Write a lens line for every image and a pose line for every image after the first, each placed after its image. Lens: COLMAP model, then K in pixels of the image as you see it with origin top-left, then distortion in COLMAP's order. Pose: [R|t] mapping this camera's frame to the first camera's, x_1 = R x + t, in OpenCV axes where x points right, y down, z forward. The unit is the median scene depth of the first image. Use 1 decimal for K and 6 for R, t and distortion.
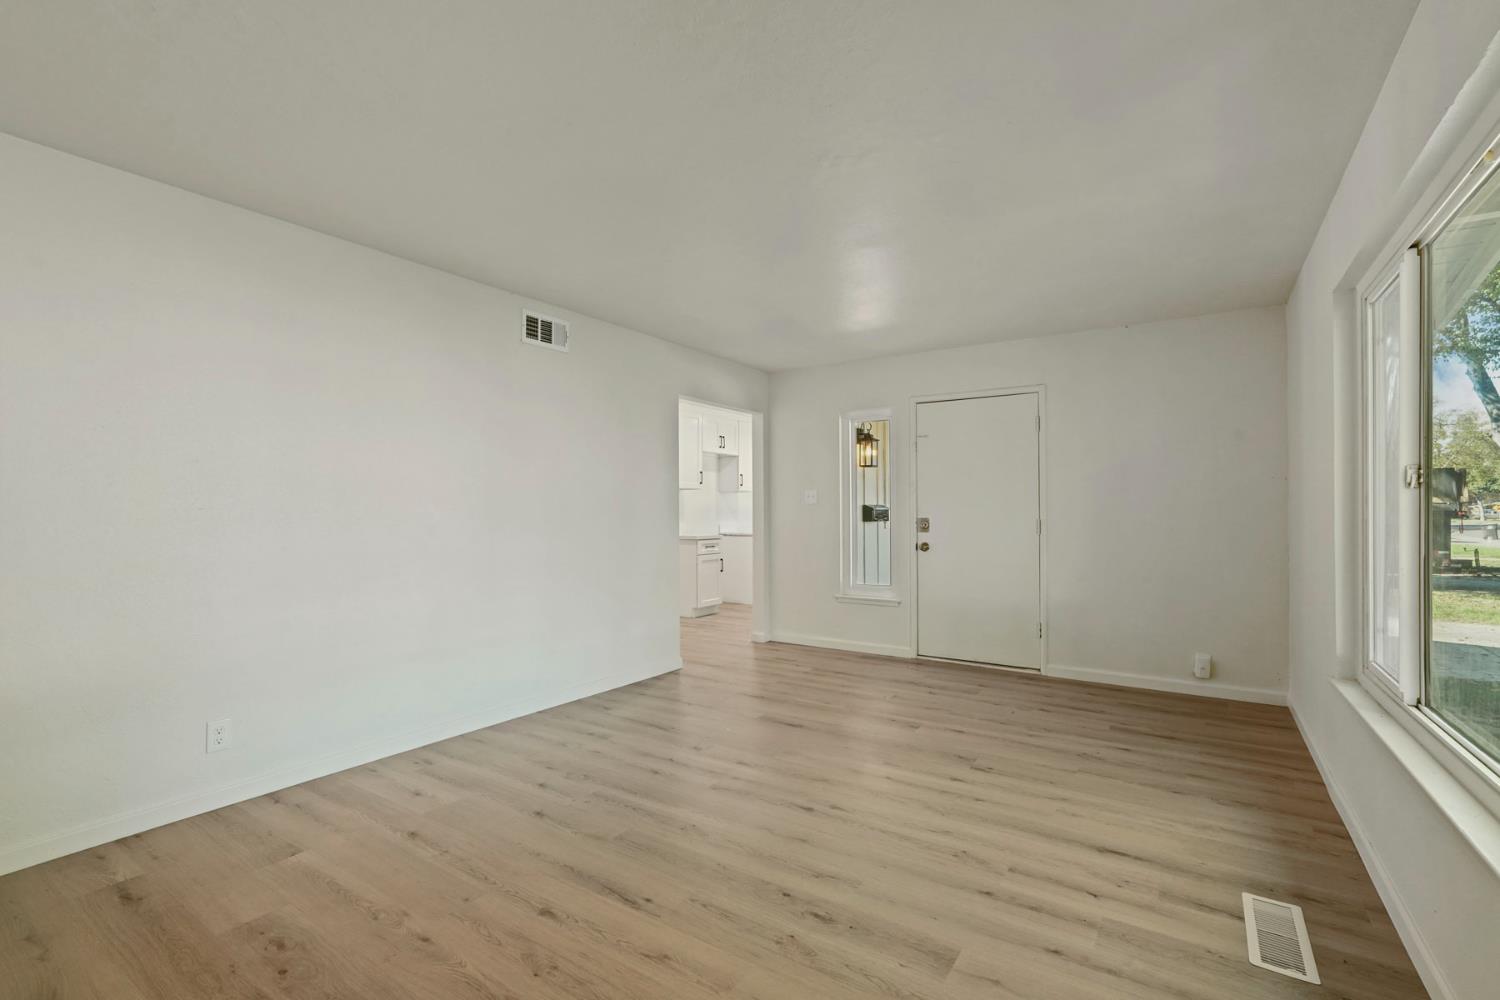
lens RADIAL K [[676.6, 0, 751.9], [0, 676.6, 508.3], [0, 0, 1]] dist [-0.000412, 0.002249]
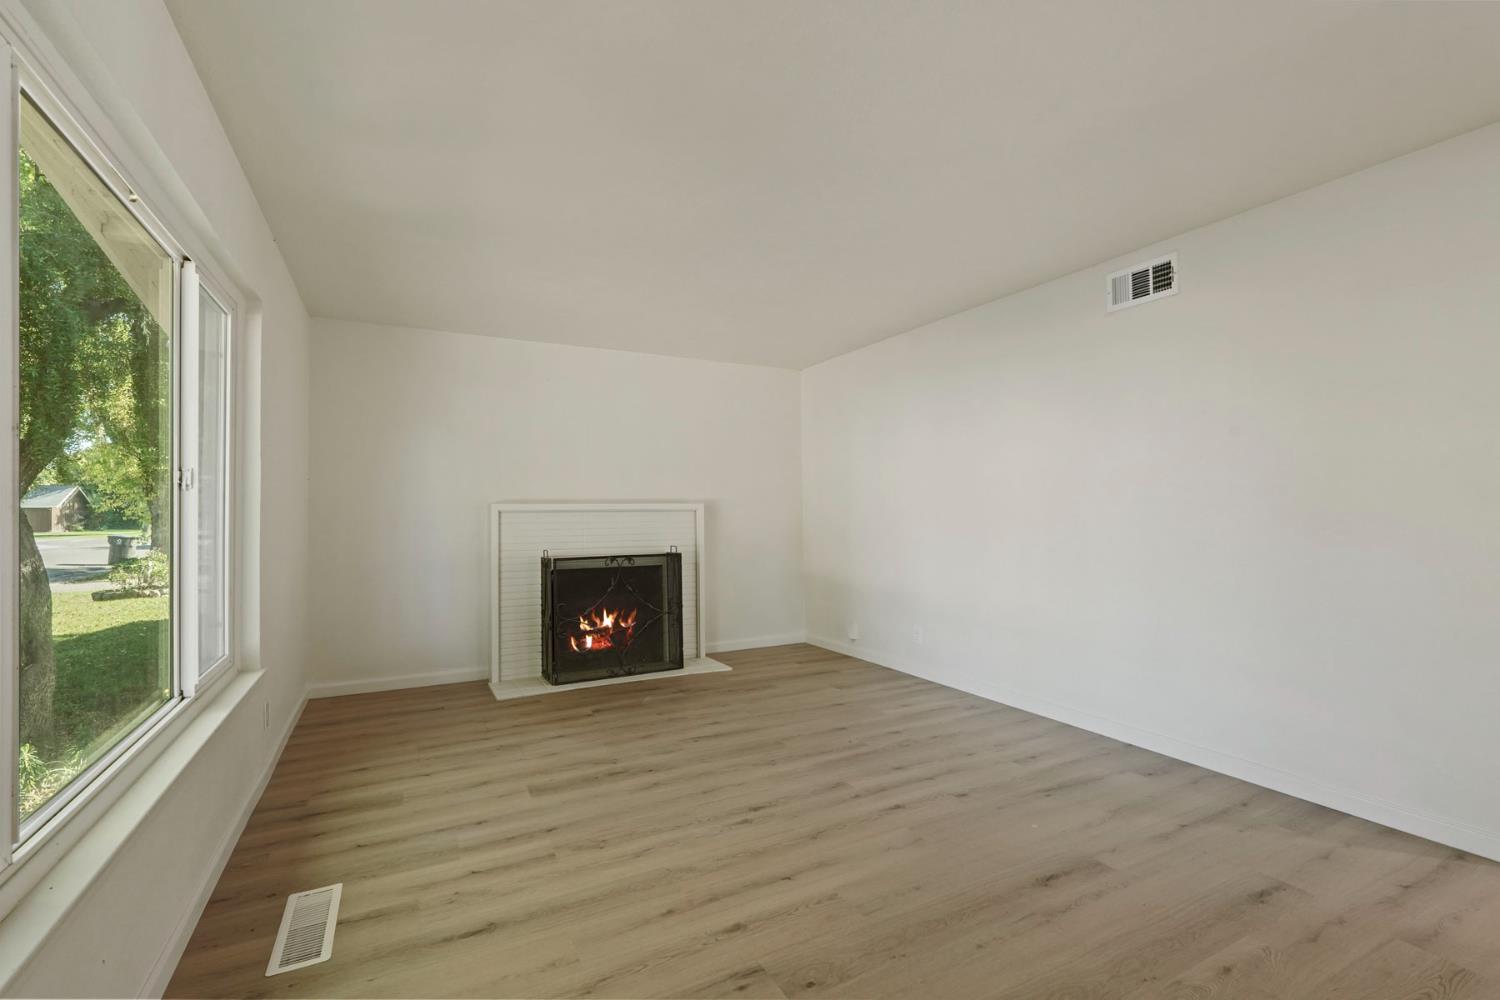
lens RADIAL K [[676.6, 0, 752.5], [0, 676.6, 502.6], [0, 0, 1]] dist [-0.000412, 0.002249]
pose [[-0.484506, -0.004940, -0.874774, 1.080684], [0.014446, 0.999803, -0.013647, 0.009942], [0.874669, -0.019249, -0.484339, 1.680270]]
